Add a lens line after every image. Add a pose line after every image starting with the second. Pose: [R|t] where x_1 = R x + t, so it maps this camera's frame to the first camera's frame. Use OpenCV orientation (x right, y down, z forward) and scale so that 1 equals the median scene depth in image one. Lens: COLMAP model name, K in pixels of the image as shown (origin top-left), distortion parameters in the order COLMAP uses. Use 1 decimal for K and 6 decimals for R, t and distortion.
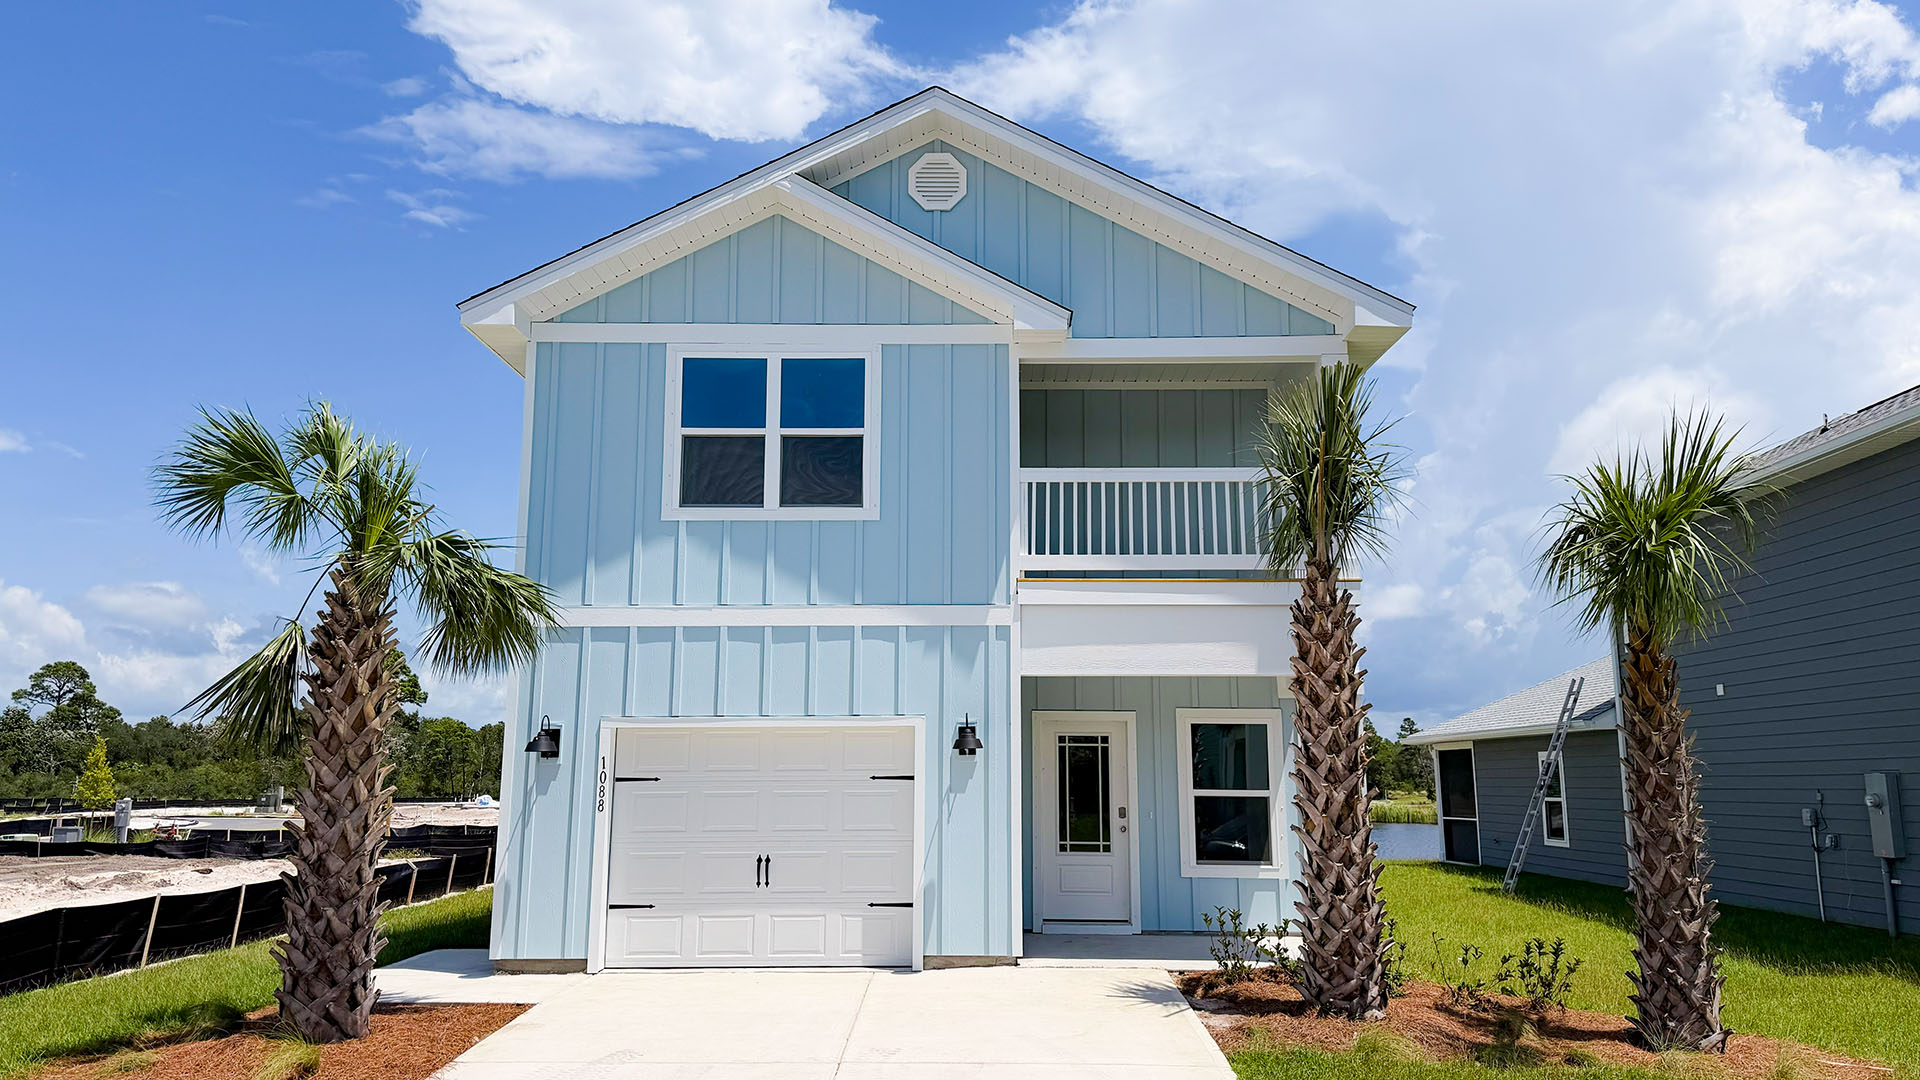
lens RADIAL K [[1273.7, 0, 960.0], [0, 1273.7, 540.0], [0, 0, 1]] dist [0.061748, -0.092060]
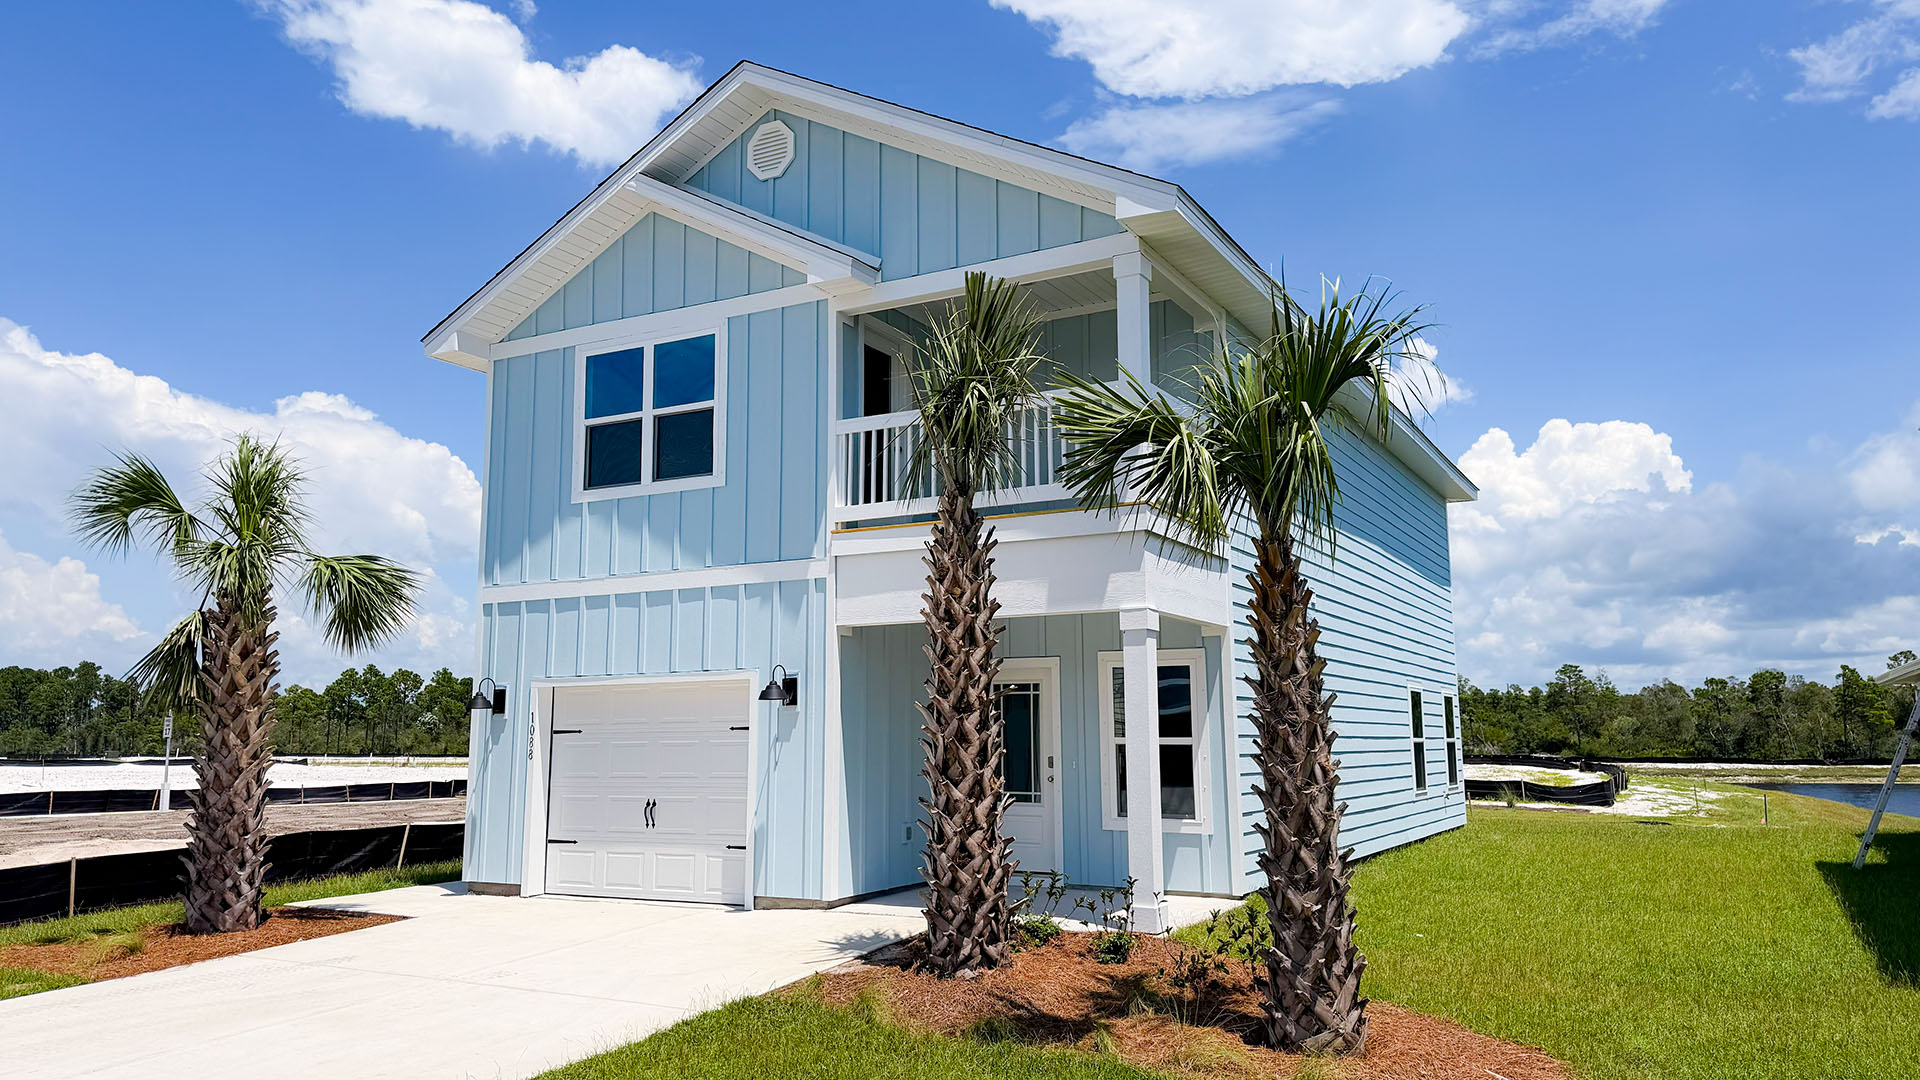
lens RADIAL K [[1277.8, 0, 1057.8], [0, 1277.8, 534.8], [0, 0, 1]] dist [0.086907, -0.093609]
pose [[0.889759, -0.076186, -0.450027, 0.654952], [0.088250, 0.996081, 0.005853, 0.042978], [0.447818, -0.044923, 0.892996, 0.169955]]
